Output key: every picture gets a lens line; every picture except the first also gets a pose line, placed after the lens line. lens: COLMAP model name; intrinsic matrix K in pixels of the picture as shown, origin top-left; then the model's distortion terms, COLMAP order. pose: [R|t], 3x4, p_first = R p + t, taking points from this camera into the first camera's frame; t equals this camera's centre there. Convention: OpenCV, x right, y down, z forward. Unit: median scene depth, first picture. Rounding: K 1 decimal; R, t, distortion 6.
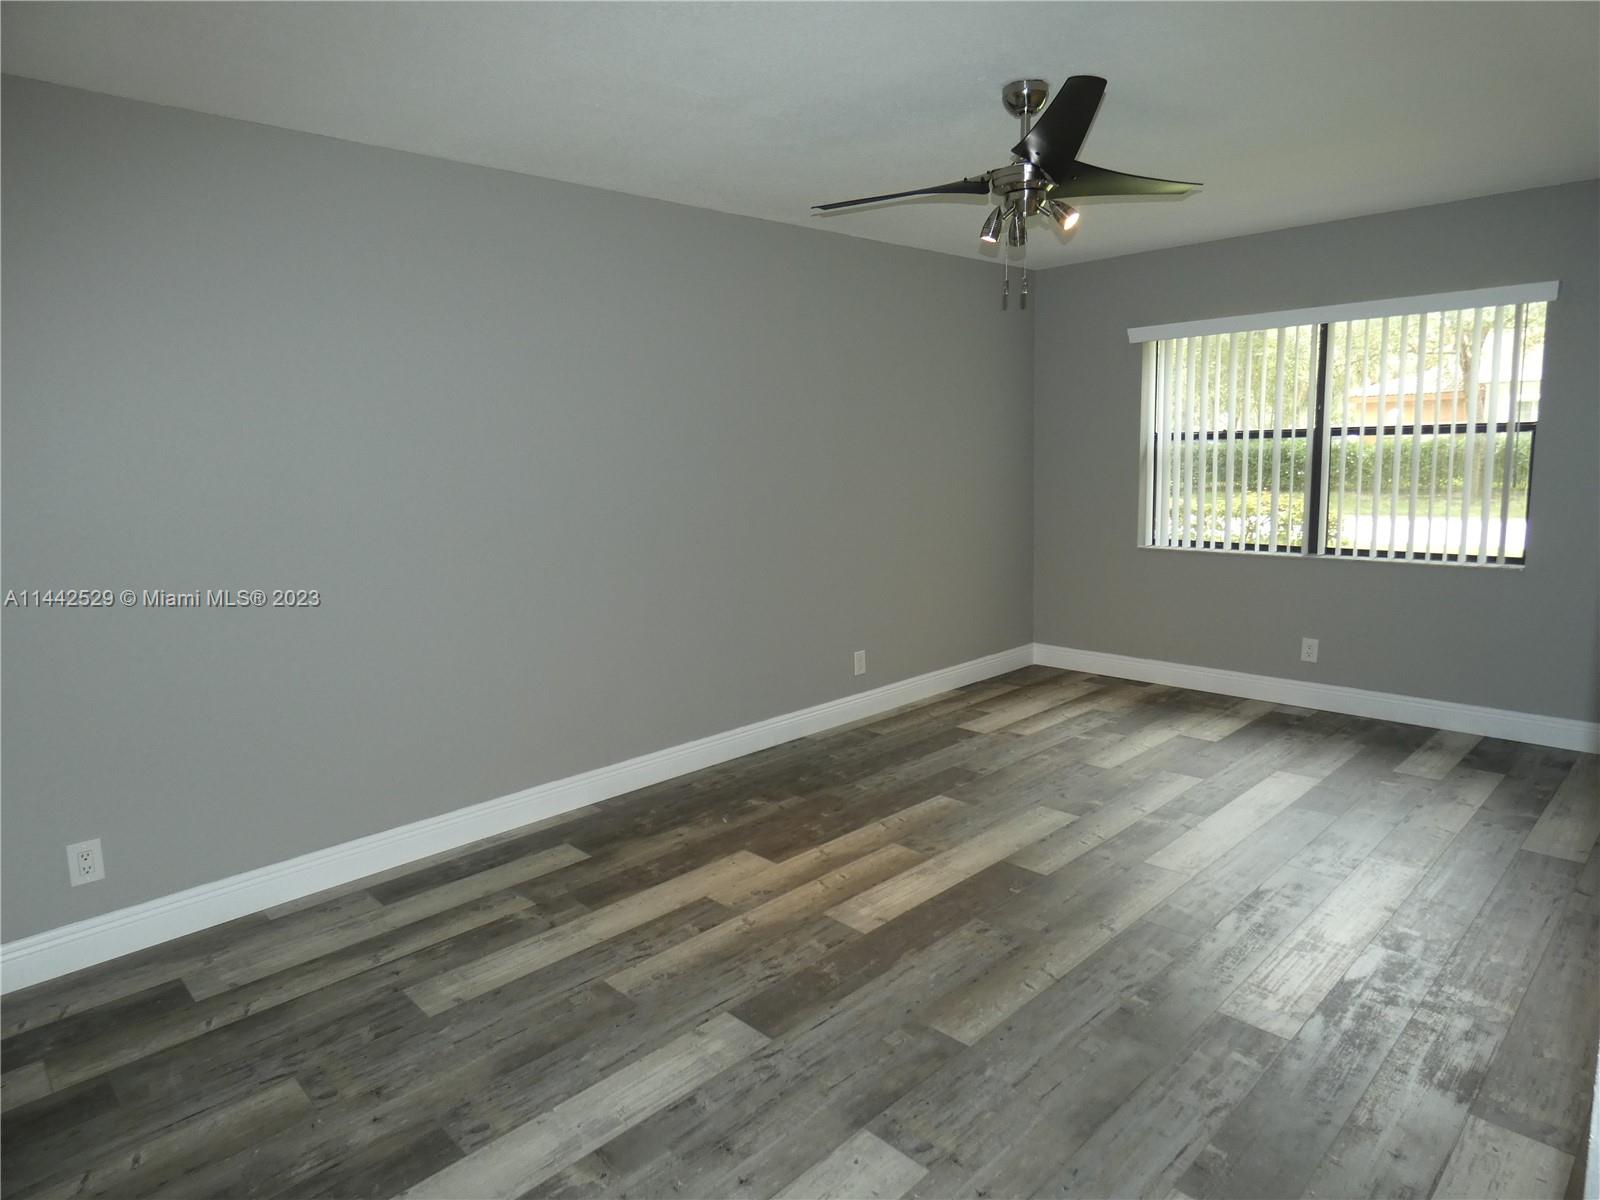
lens RADIAL K [[943.7, 0, 808.2], [0, 943.7, 595.6], [0, 0, 1]] dist [-0.012965, -0.000848]
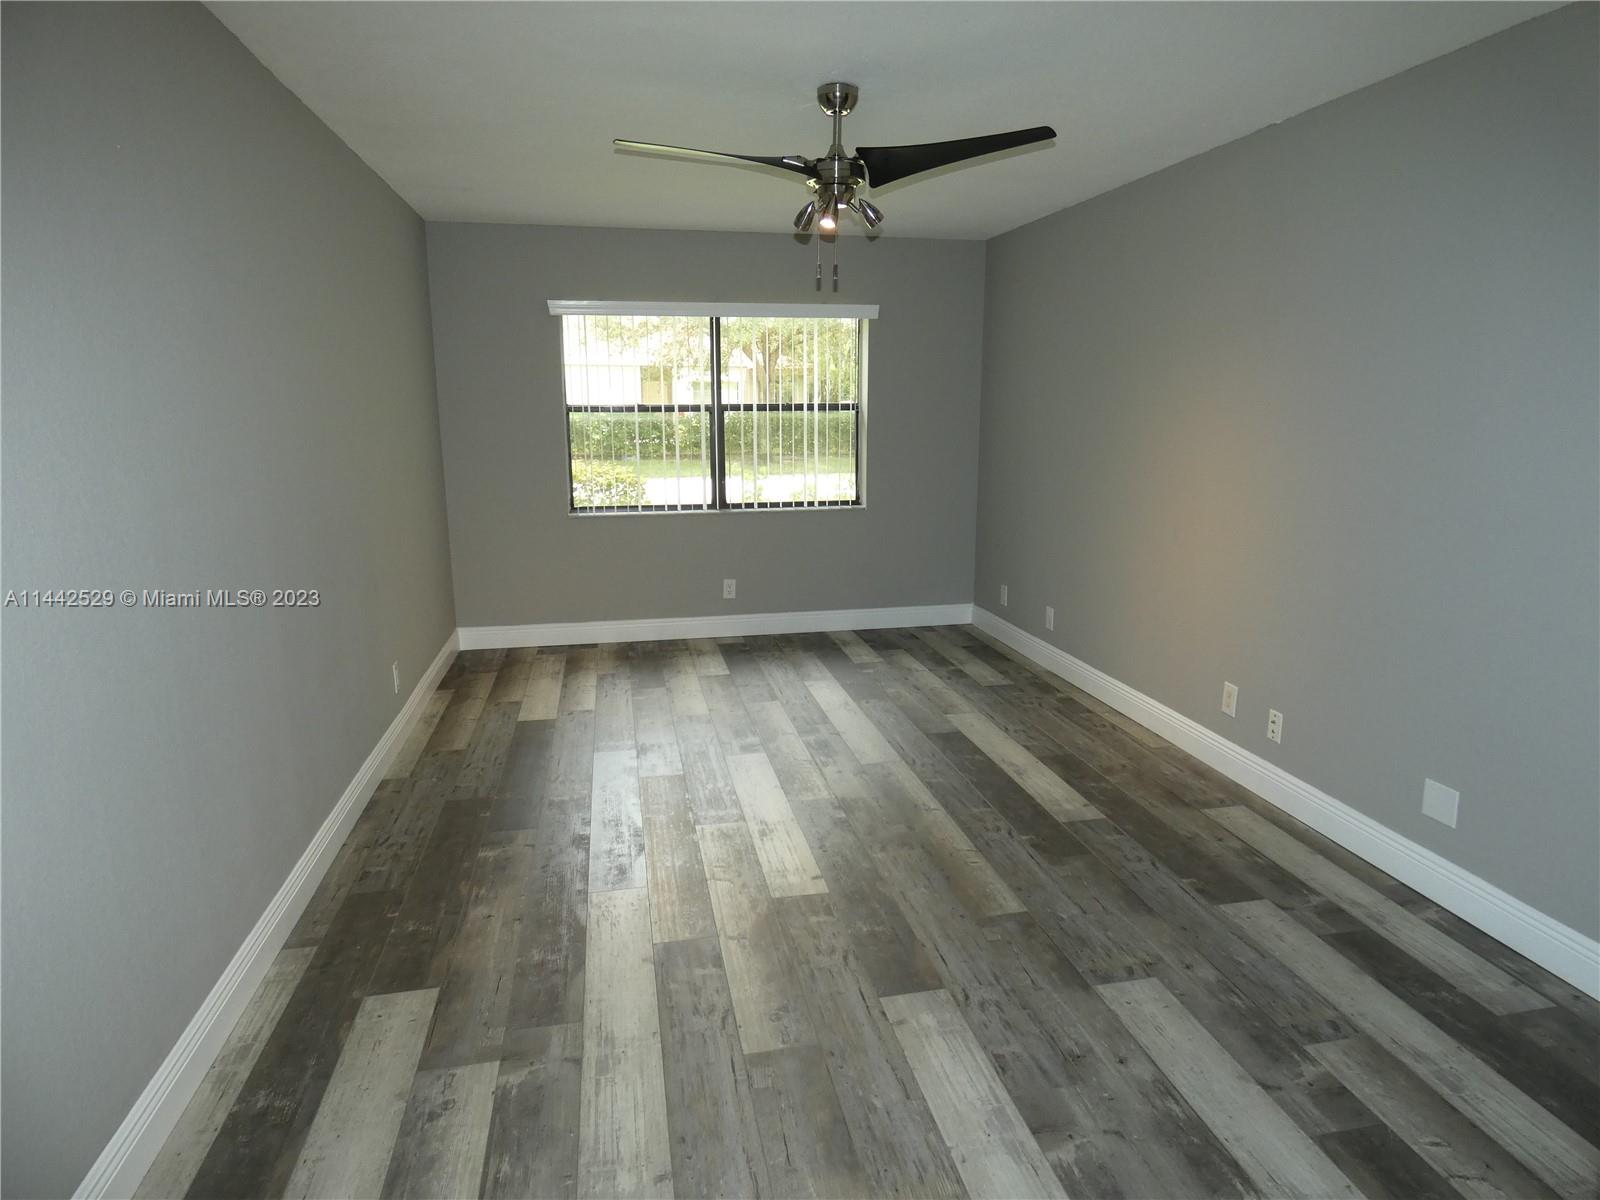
lens RADIAL K [[954.3, 0, 800.0], [0, 954.3, 600.0], [0, 0, 1]] dist [0.006226, 0.000740]
pose [[0.534376, -0.141653, 0.833293, -0.550803], [0.112694, 0.988996, 0.095853, -0.043778], [-0.837701, 0.042685, 0.544459, 0.311661]]
